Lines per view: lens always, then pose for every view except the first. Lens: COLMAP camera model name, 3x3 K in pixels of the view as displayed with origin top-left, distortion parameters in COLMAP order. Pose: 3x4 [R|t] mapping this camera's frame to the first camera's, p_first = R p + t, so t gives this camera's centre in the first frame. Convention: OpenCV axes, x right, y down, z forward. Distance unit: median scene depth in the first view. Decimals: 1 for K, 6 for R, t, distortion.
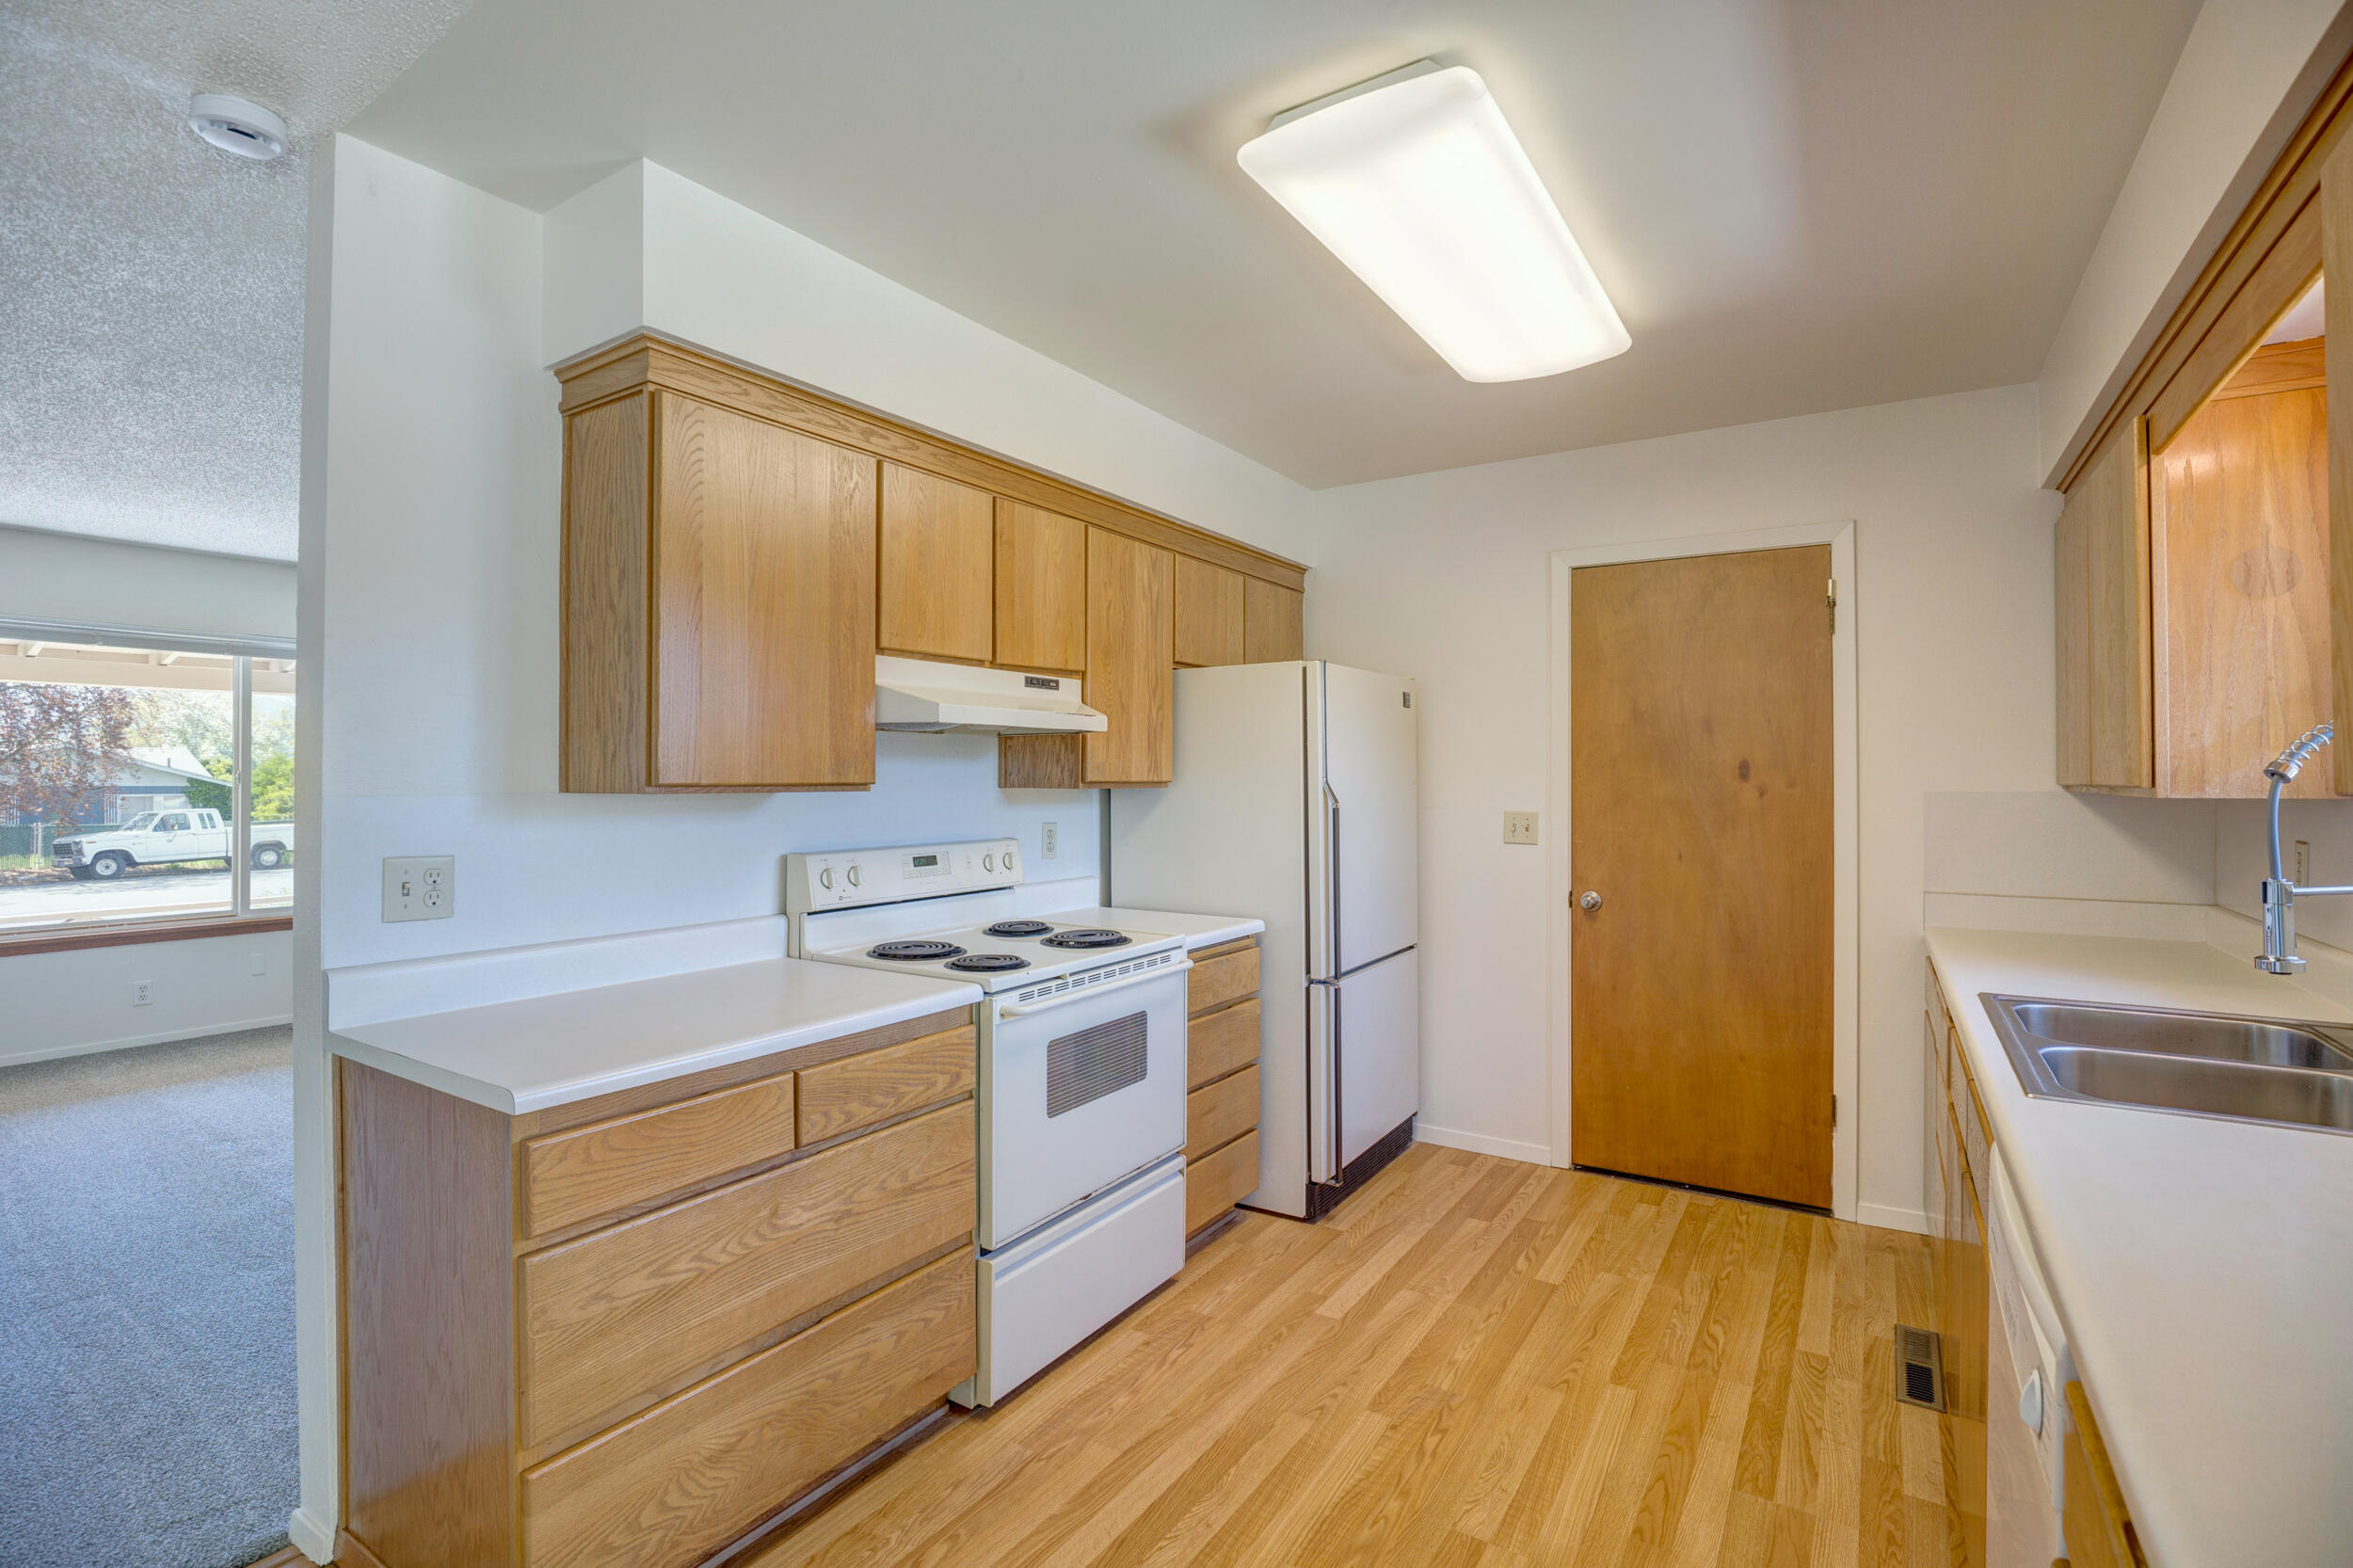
lens RADIAL K [[1083.8, 0, 1158.2], [0, 1083.8, 776.0], [0, 0, 1]] dist [-0.033054, 0.005375]
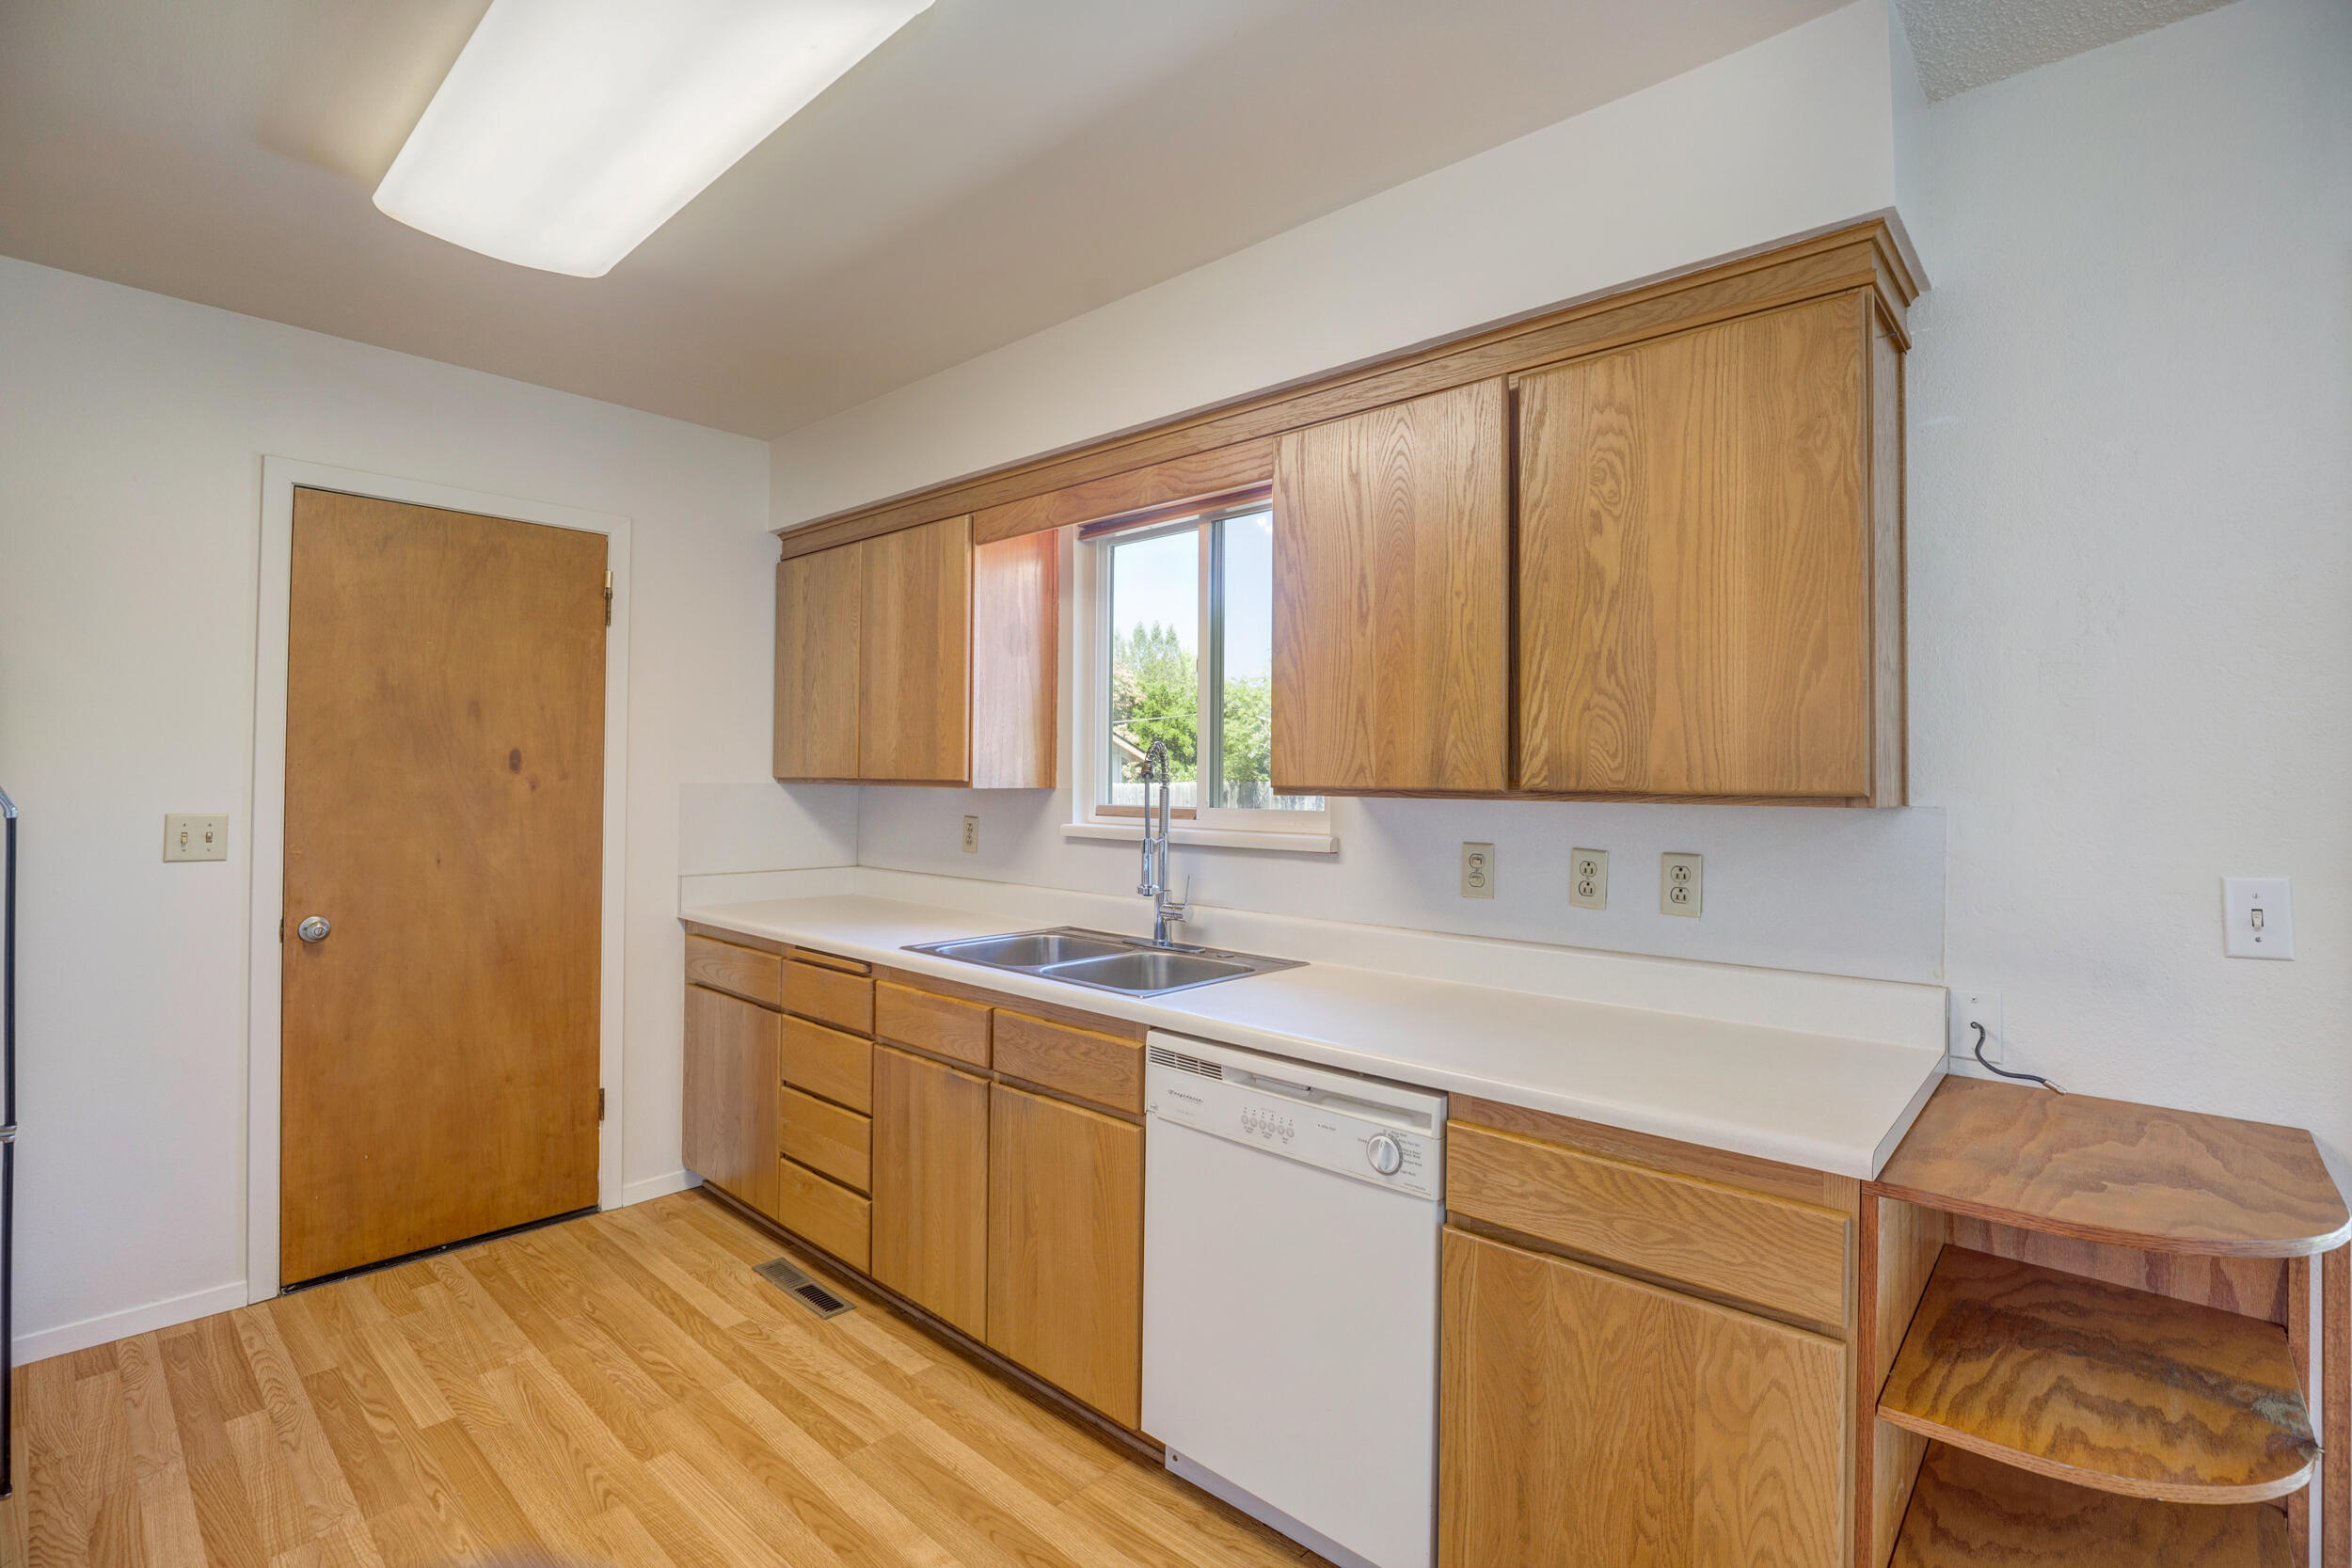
lens RADIAL K [[1083.2, 0, 1170.0], [0, 1083.2, 768.0], [0, 0, 1]] dist [-0.033054, 0.005375]
pose [[0.155923, 0.007515, 0.987741, -0.272684], [-0.012803, 0.999902, -0.005587, -0.001354], [-0.987686, -0.011775, 0.156004, 0.323669]]
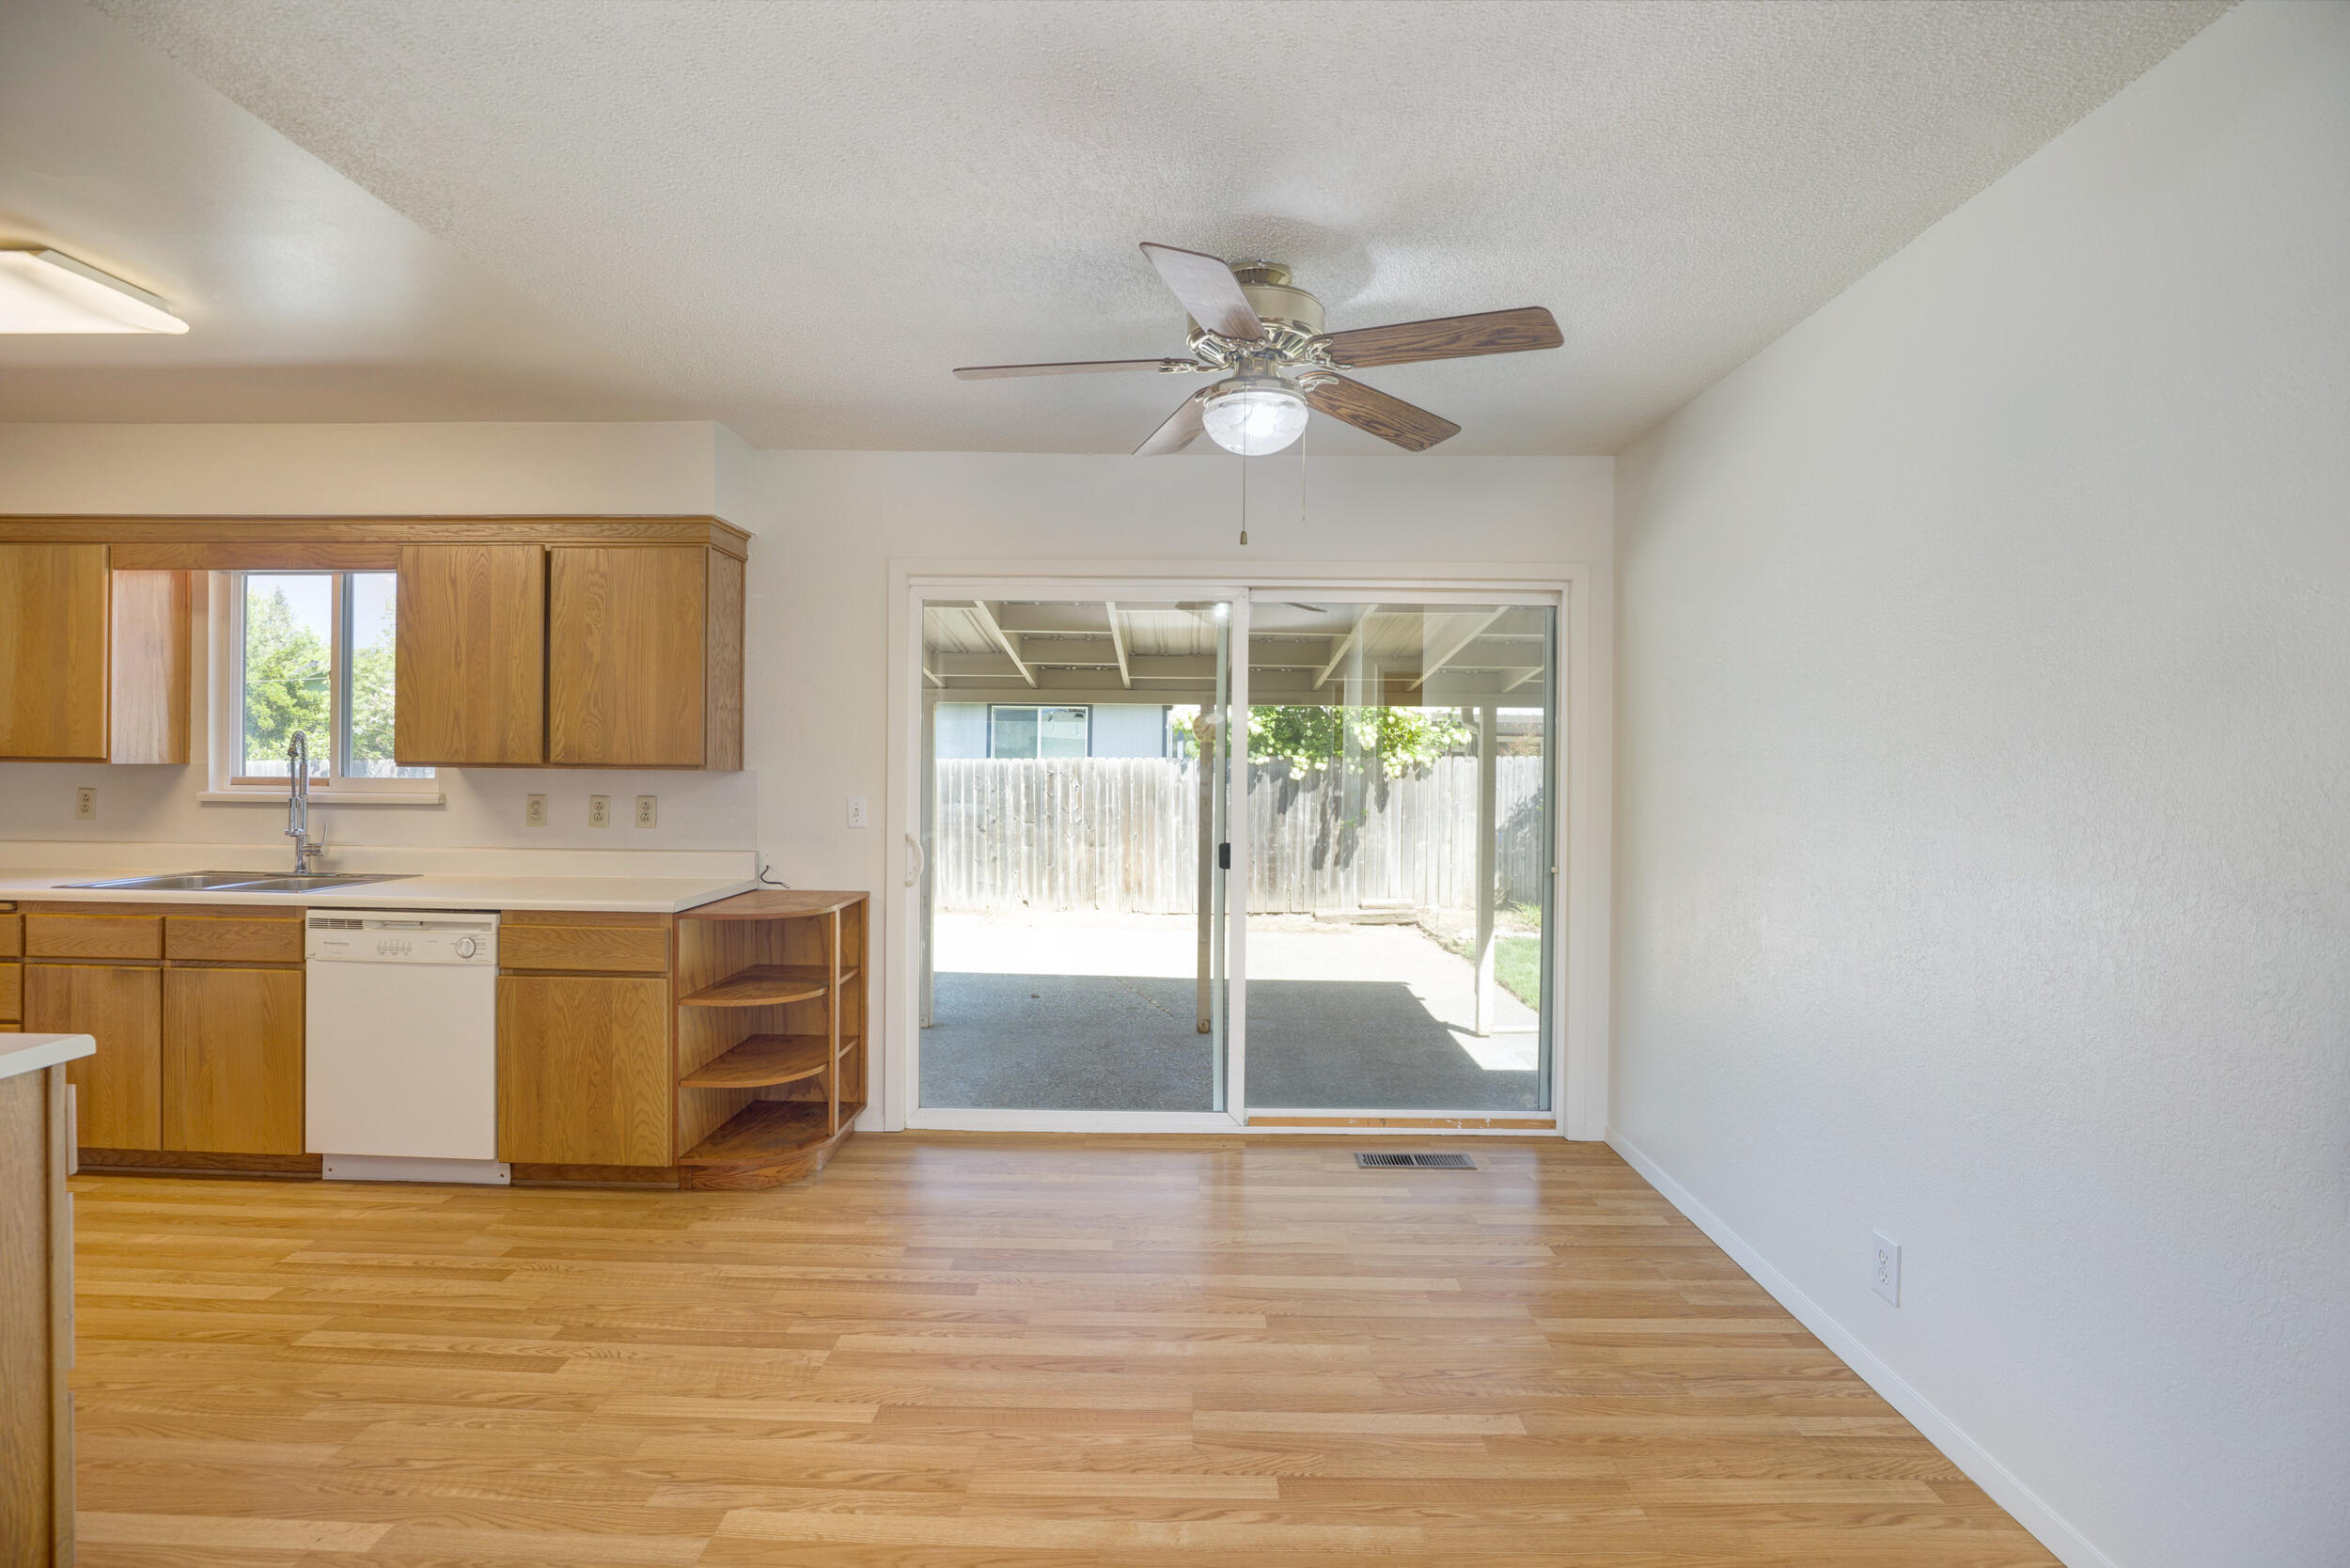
lens RADIAL K [[1082.4, 0, 1163.4], [0, 1082.4, 775.0], [0, 0, 1]] dist [-0.033054, 0.005375]
pose [[-0.536367, -0.015242, 0.843847, -0.930031], [-0.016586, 0.999834, 0.007517, -0.001784], [-0.843822, -0.009964, -0.536531, 0.287812]]
